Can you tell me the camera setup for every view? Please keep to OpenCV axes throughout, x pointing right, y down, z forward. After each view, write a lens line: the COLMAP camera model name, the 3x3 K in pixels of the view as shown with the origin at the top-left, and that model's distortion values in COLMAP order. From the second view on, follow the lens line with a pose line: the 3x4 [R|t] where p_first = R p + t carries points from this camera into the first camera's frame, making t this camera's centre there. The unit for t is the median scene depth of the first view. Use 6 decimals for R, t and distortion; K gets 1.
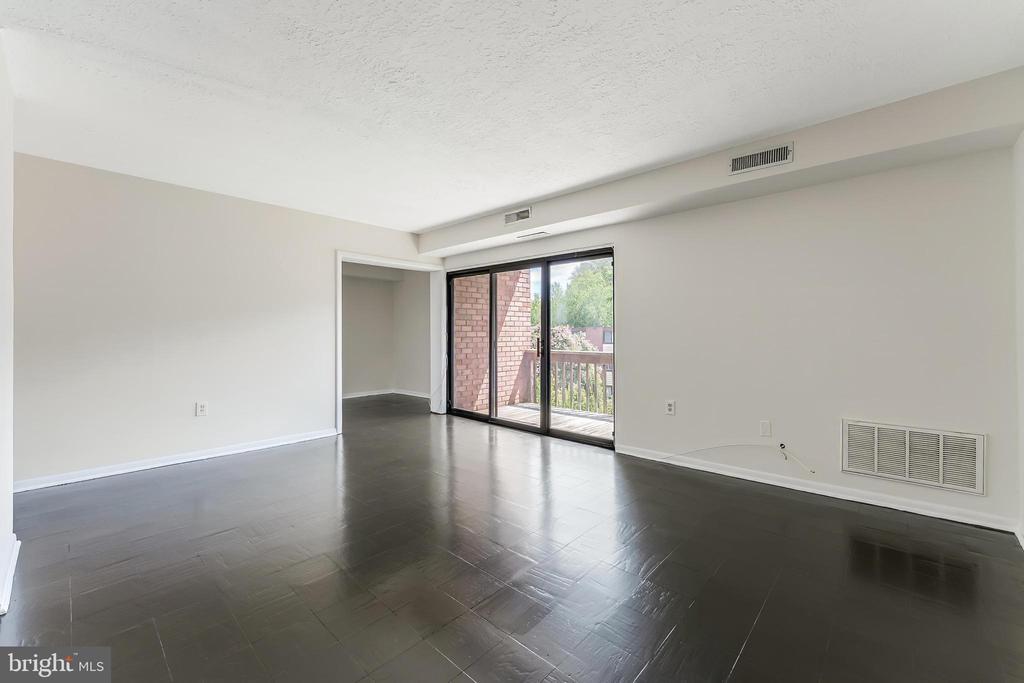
lens RADIAL K [[414.9, 0, 516.8], [0, 414.9, 336.2], [0, 0, 1]] dist [0.003498, -0.000126]
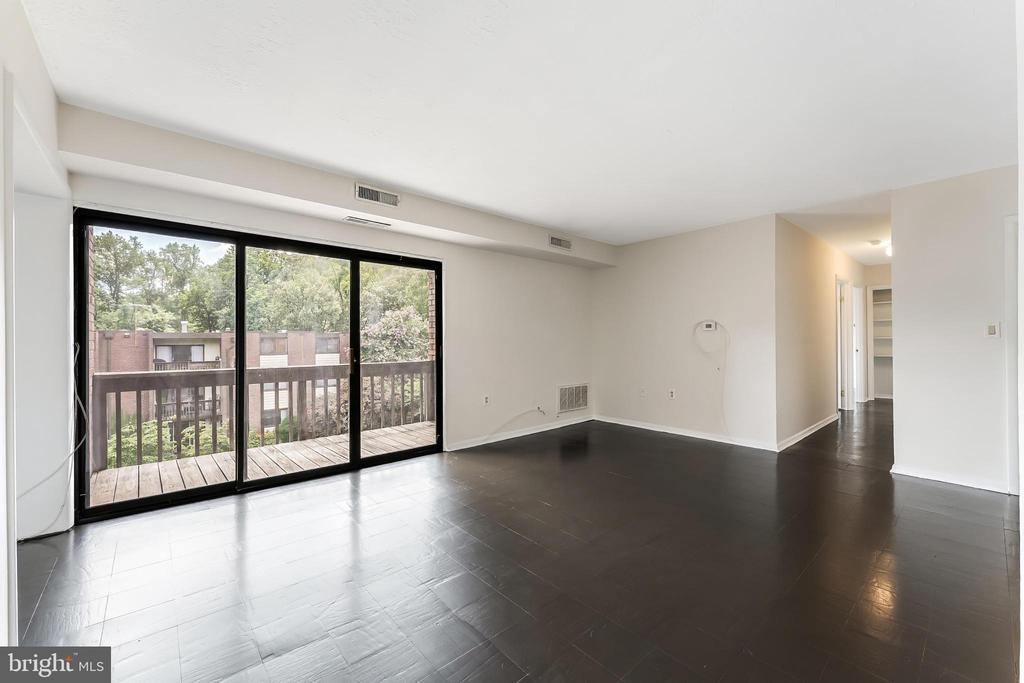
lens RADIAL K [[414.9, 0, 516.8], [0, 414.9, 342.2], [0, 0, 1]] dist [0.003498, -0.000126]
pose [[0.102512, -0.002170, 0.994729, -0.732249], [0.008852, 0.999960, 0.001270, -0.007123], [-0.994692, 0.008675, 0.102527, 0.628162]]
